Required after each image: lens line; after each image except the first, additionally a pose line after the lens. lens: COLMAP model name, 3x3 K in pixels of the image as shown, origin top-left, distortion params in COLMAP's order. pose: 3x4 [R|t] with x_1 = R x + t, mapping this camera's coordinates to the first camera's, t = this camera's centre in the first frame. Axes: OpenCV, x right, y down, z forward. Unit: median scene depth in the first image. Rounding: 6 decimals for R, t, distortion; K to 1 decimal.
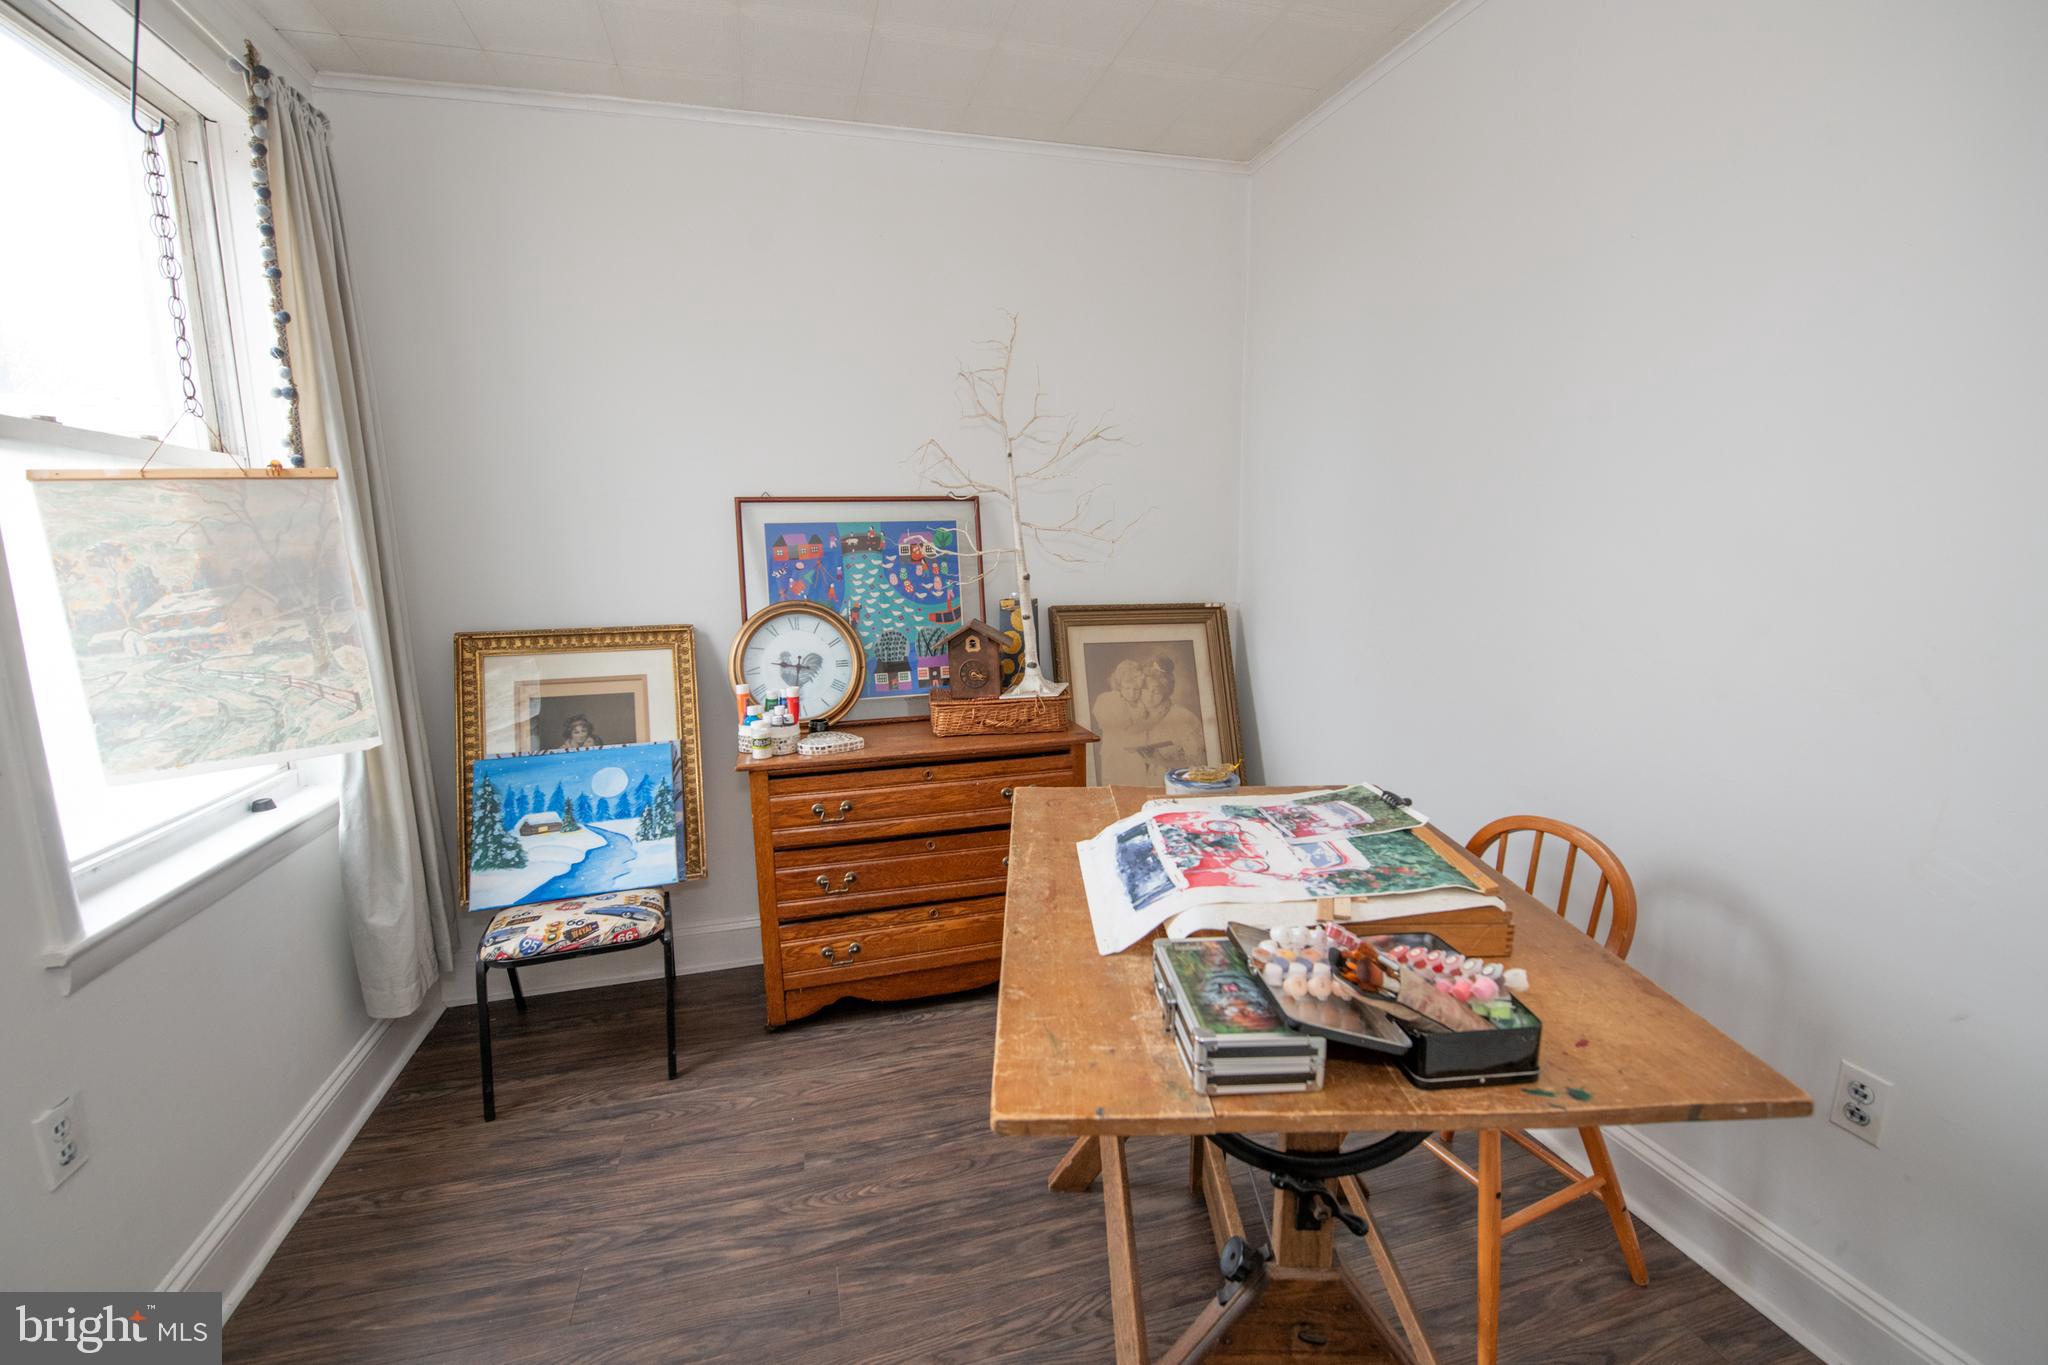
lens RADIAL K [[850.2, 0, 1027.4], [0, 850.2, 668.5], [0, 0, 1]] dist [-0.016221, -0.000648]
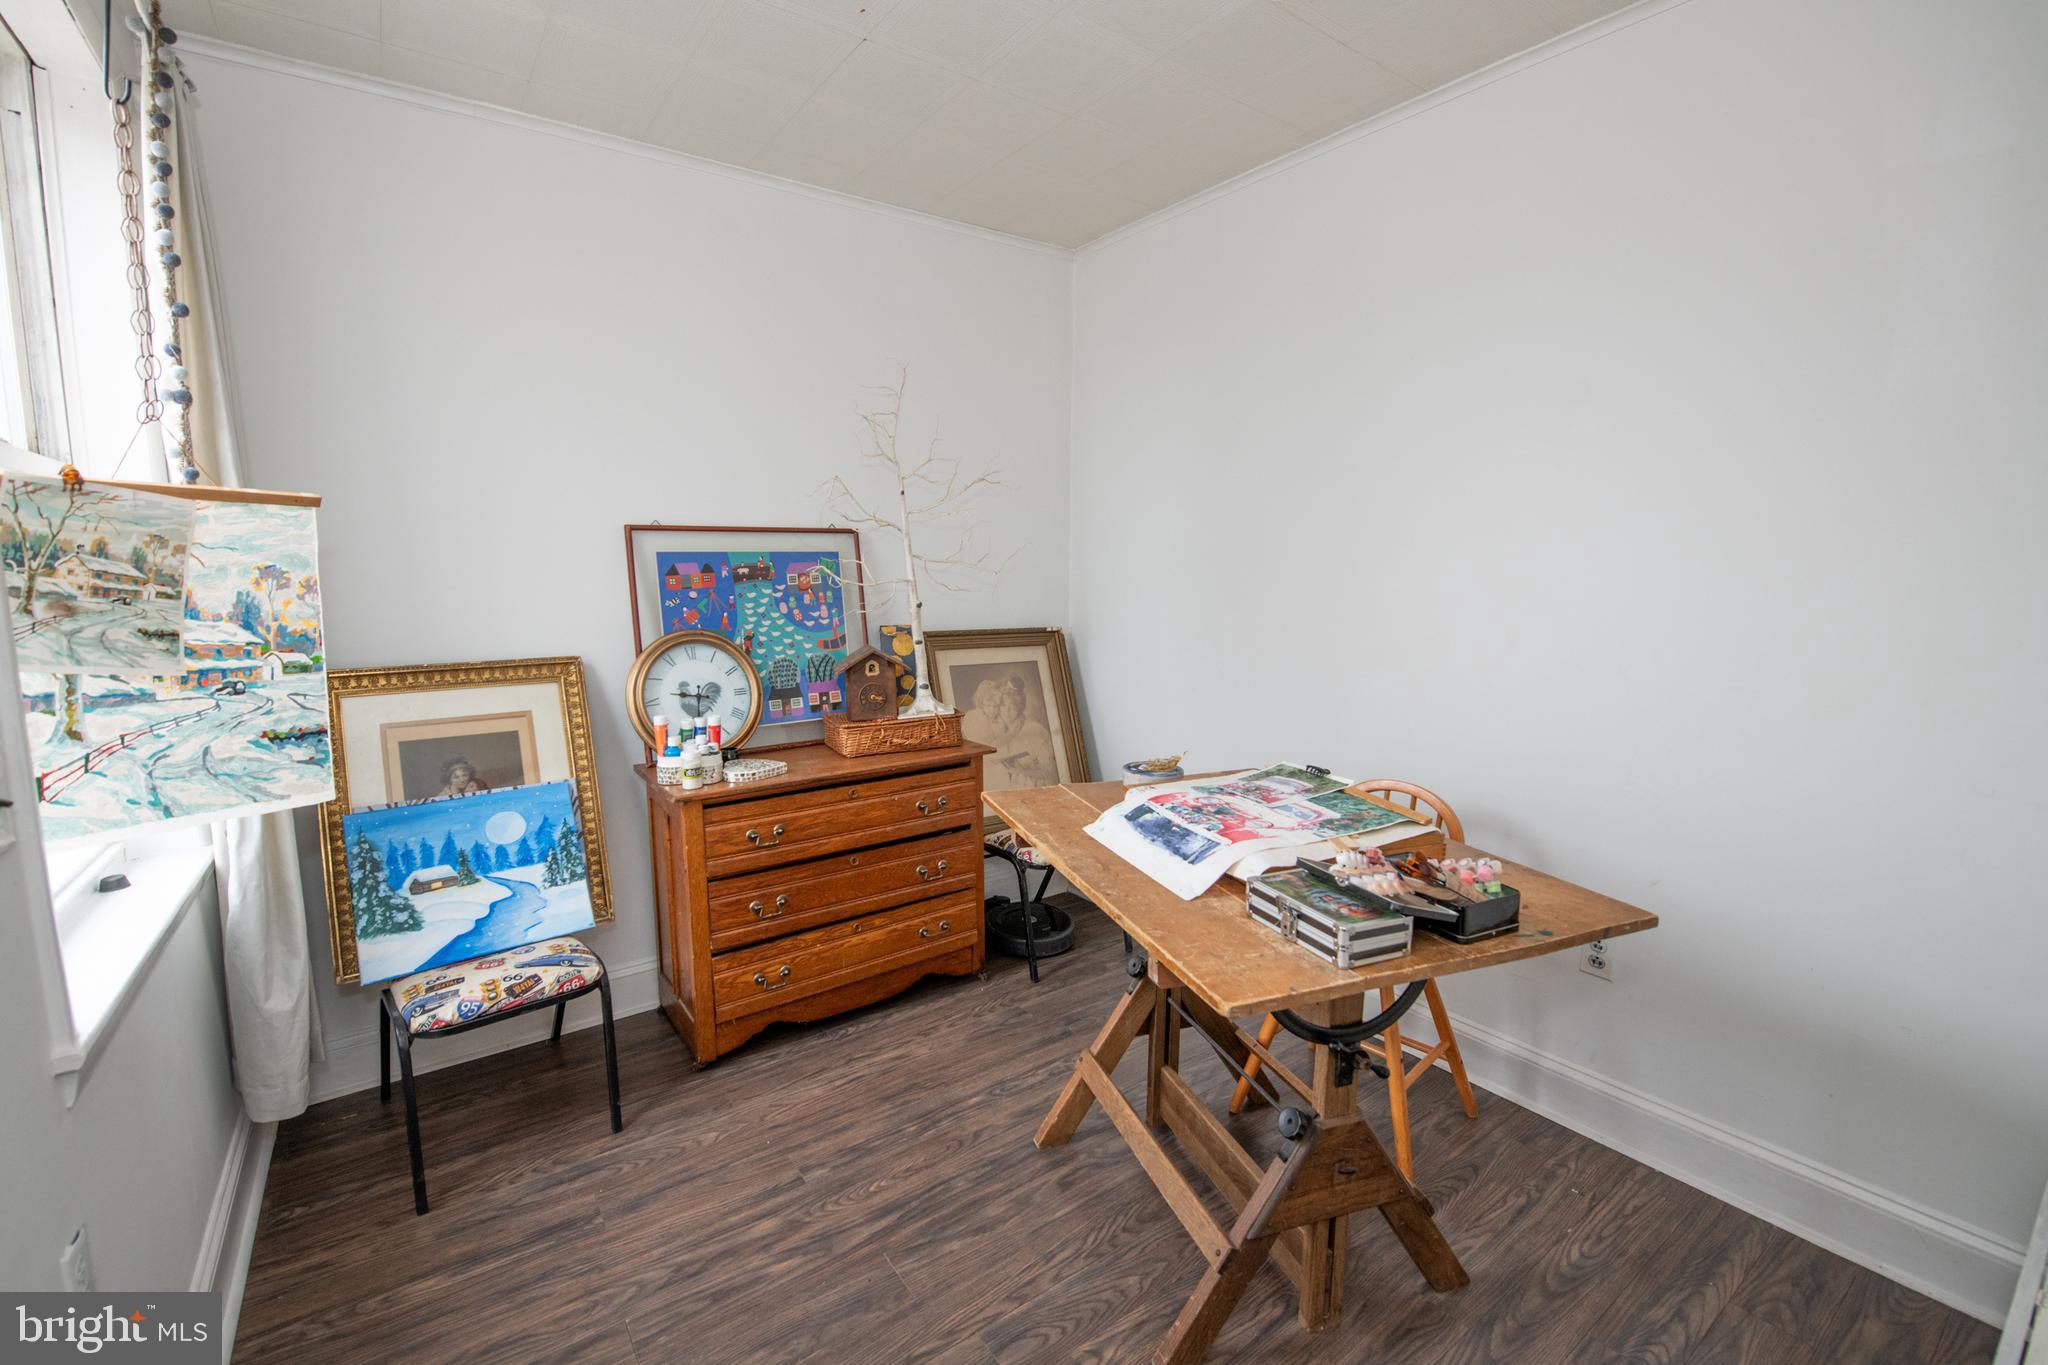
lens RADIAL K [[854.2, 0, 1006.4], [0, 854.2, 658.4], [0, 0, 1]] dist [-0.016264, -0.000234]
pose [[0.944581, -0.025629, 0.327277, -0.290519], [0.040429, 0.998440, -0.038500, 0.007549], [-0.325780, 0.049598, 0.944144, -0.066246]]
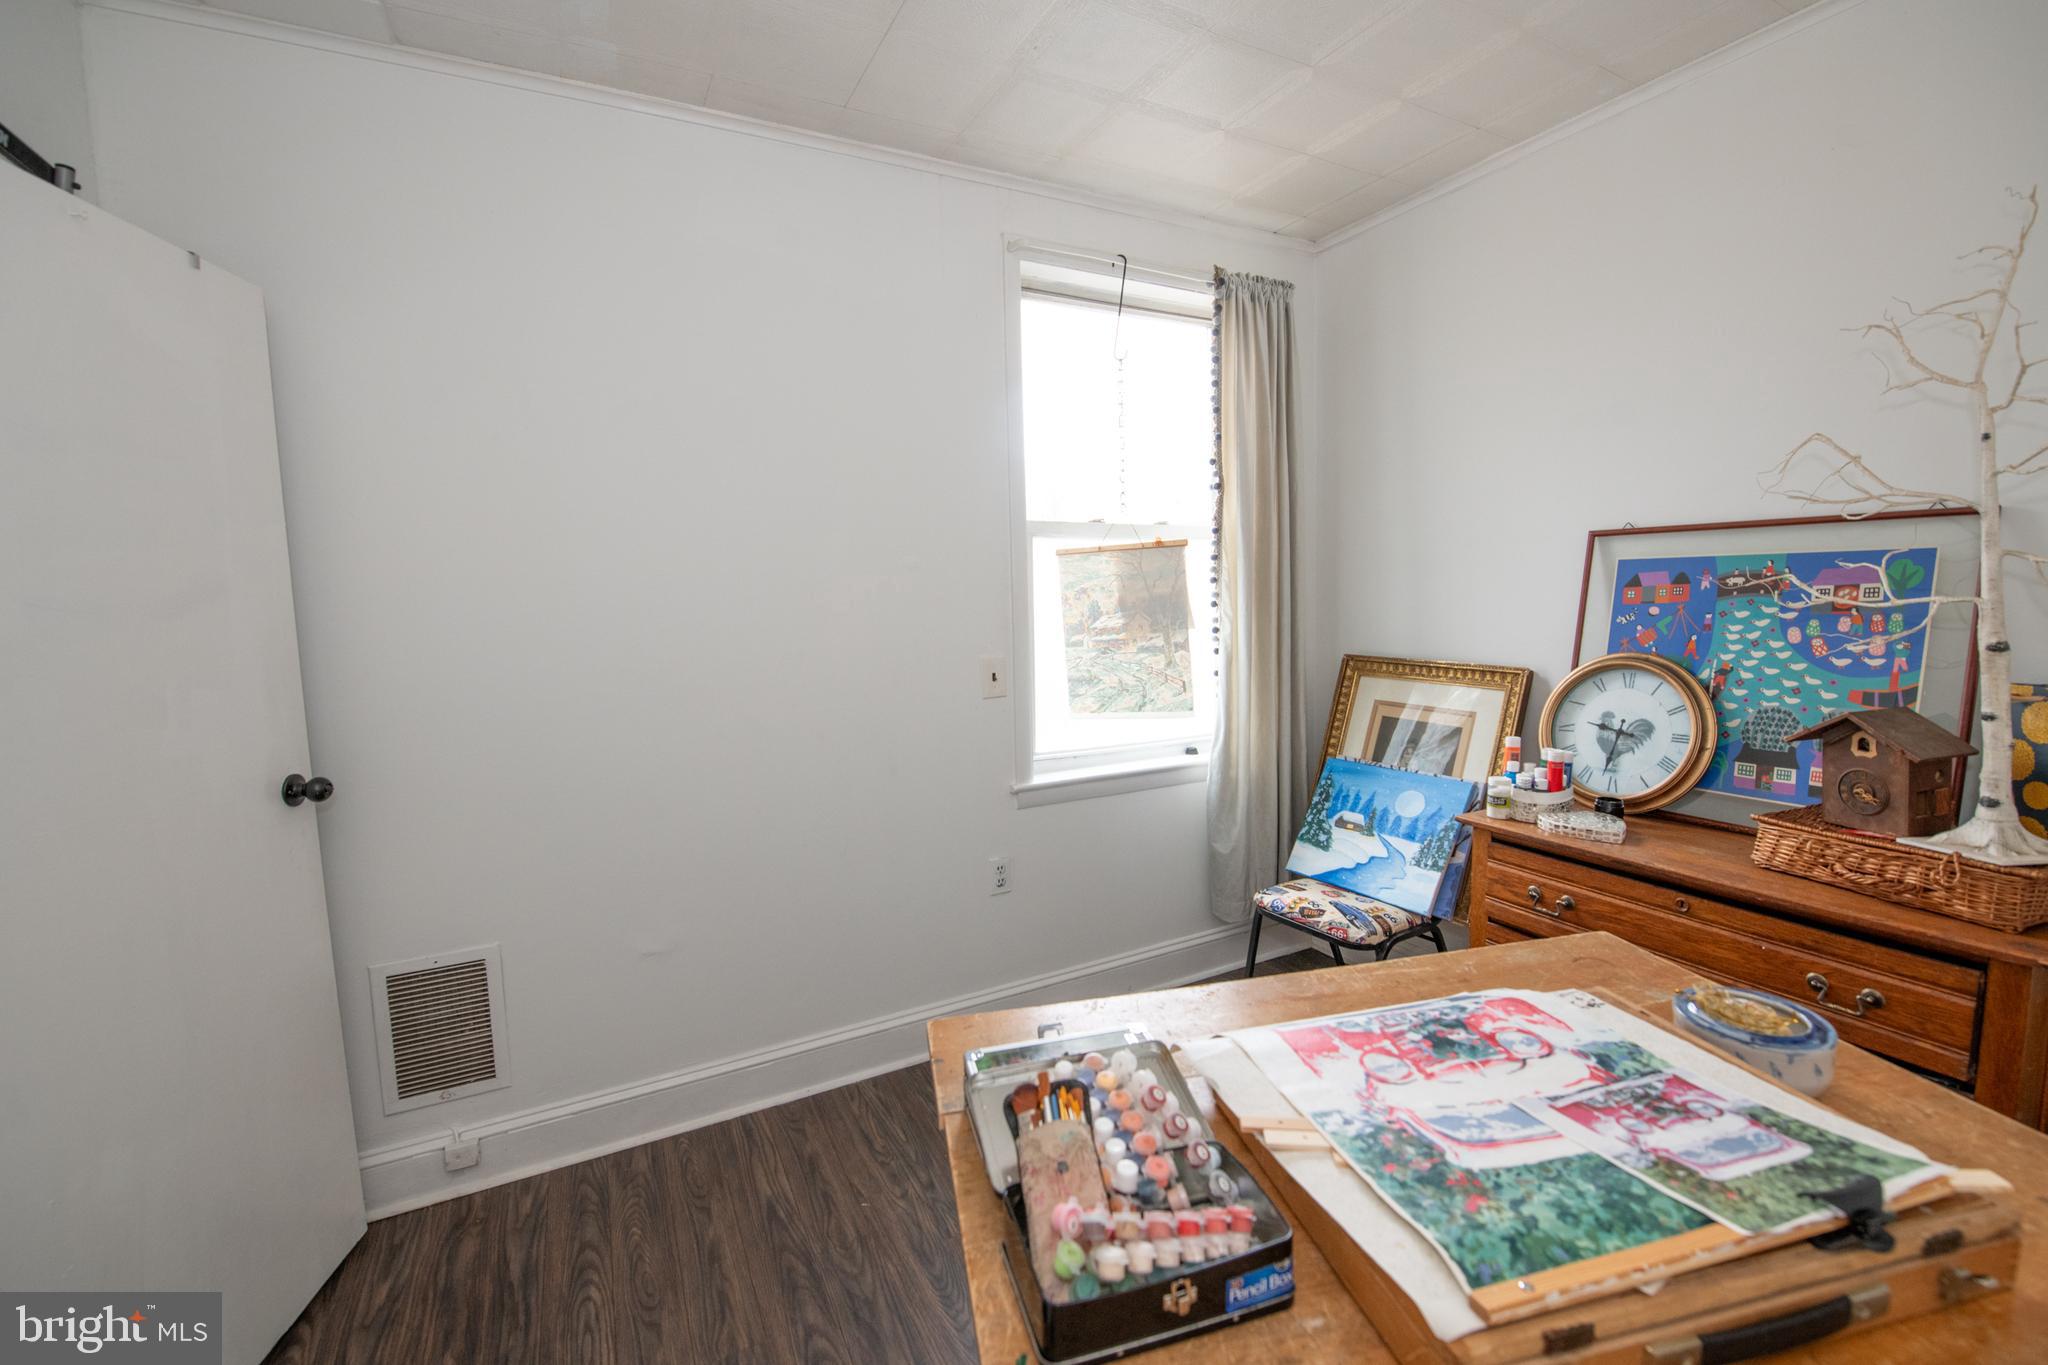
lens RADIAL K [[863.8, 0, 1032.5], [0, 863.8, 671.1], [0, 0, 1]] dist [-0.014066, -0.000128]
pose [[0.210054, 0.106230, -0.971901, 0.477106], [-0.126360, 0.988692, 0.080755, -0.064087], [0.969490, 0.105846, 0.221102, 0.288798]]
